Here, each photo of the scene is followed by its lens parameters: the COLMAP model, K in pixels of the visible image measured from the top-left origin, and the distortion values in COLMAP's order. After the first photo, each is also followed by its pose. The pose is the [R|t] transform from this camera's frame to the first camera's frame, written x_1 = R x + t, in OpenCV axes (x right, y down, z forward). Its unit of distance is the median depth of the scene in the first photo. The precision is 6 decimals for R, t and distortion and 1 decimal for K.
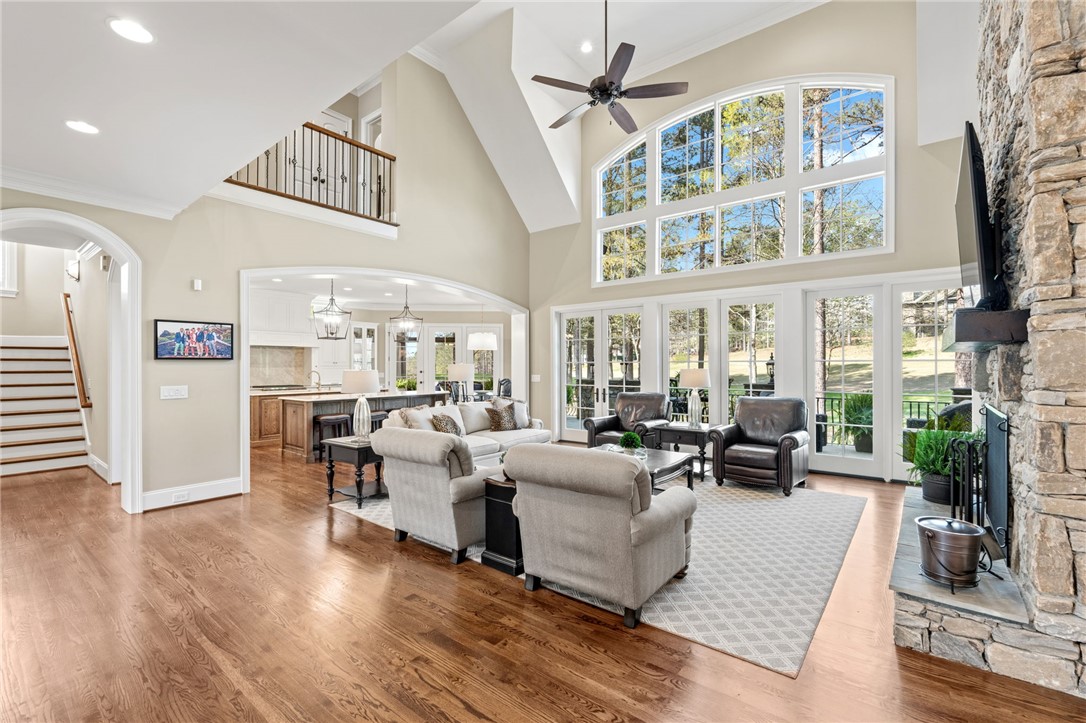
lens RADIAL K [[471.3, 0, 543.0], [0, 471.3, 361.5], [0, 0, 1]] dist [-0.003228, -0.000787]
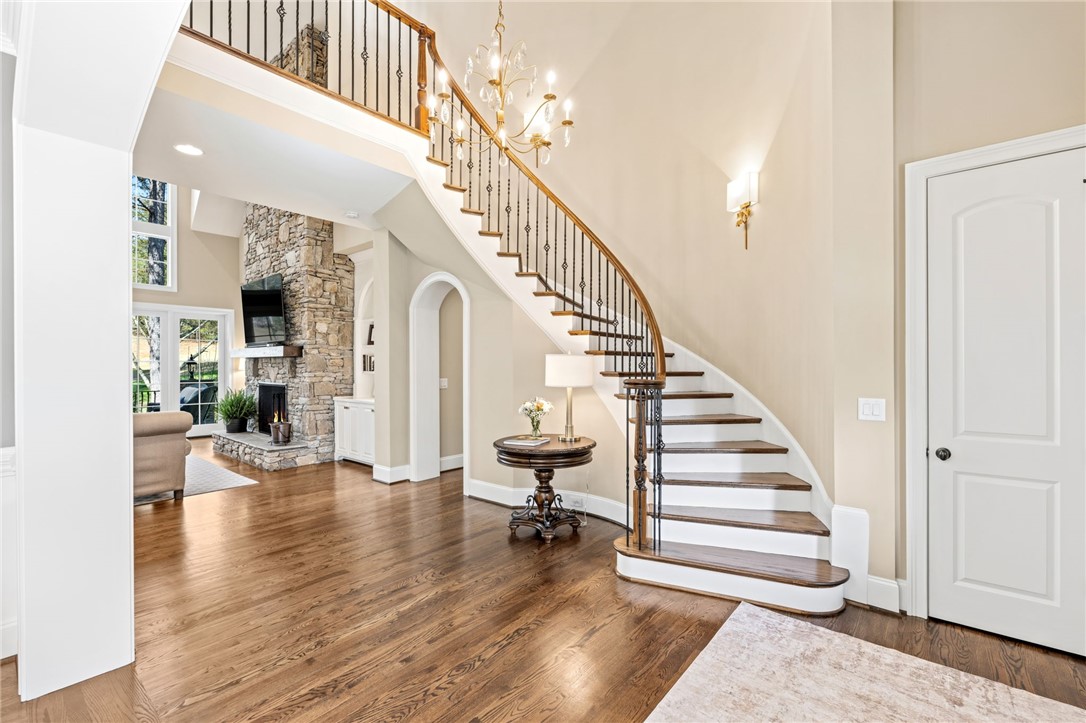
lens RADIAL K [[471.3, 0, 543.0], [0, 471.3, 361.5], [0, 0, 1]] dist [-0.003228, -0.000787]
pose [[0.015869, 0.005045, 0.999861, -0.830307], [-0.003594, 0.999981, -0.004989, -0.001517], [-0.999868, -0.003514, 0.015887, -0.253523]]
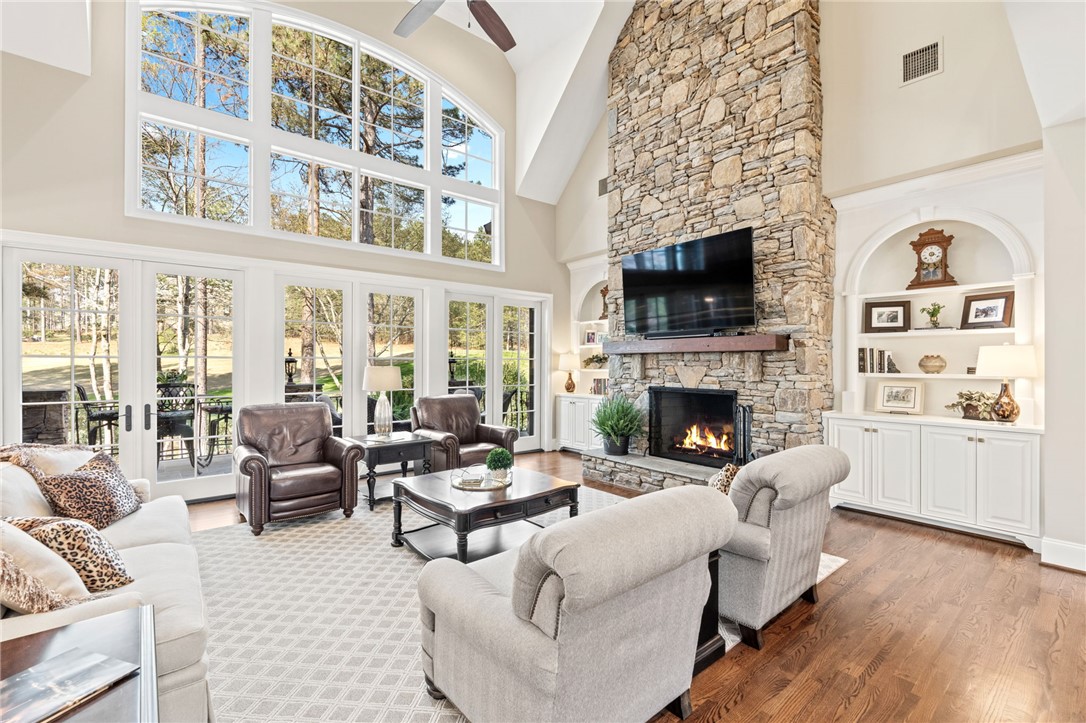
lens RADIAL K [[471.3, 0, 543.0], [0, 471.3, 361.5], [0, 0, 1]] dist [-0.003228, -0.000787]
pose [[0.189710, 0.003045, 0.981835, -0.485649], [-0.007805, 0.999968, -0.001594, 0.005337], [-0.981809, -0.007361, 0.189728, 0.678103]]
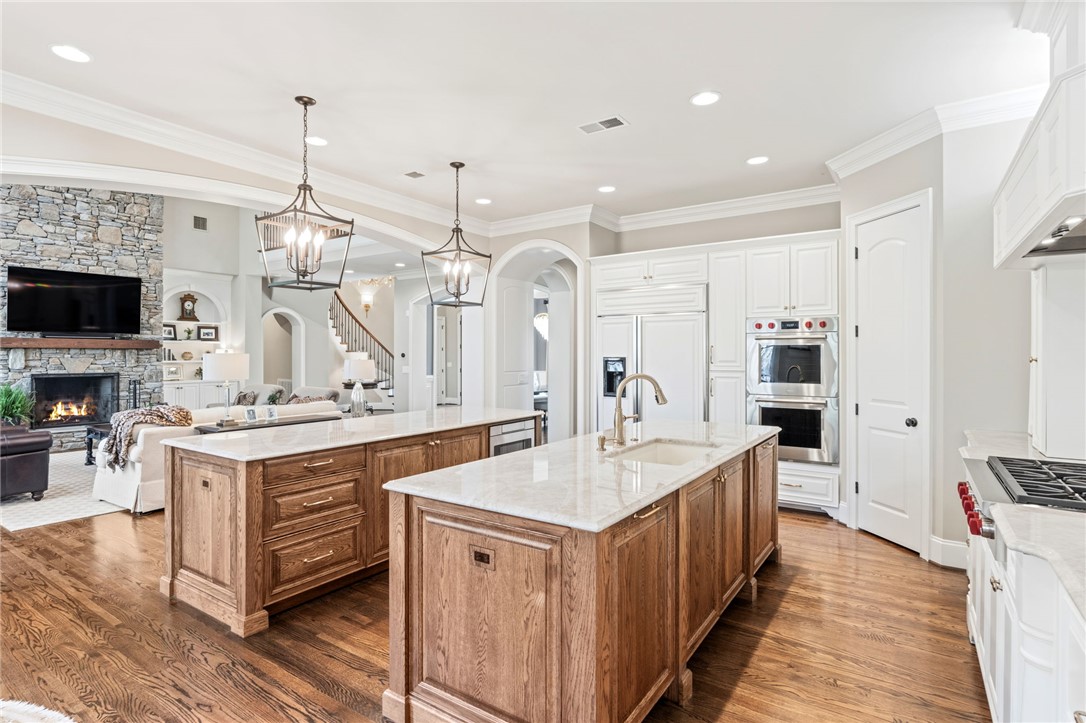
lens RADIAL K [[555.2, 0, 543.0], [0, 555.2, 361.5], [0, 0, 1]] dist [-0.002041, -0.000332]
pose [[-0.996618, 0.000295, -0.082174, -0.705769], [0.000070, 0.999996, 0.002731, 0.017380], [0.082175, 0.002716, -0.996614, 2.320180]]
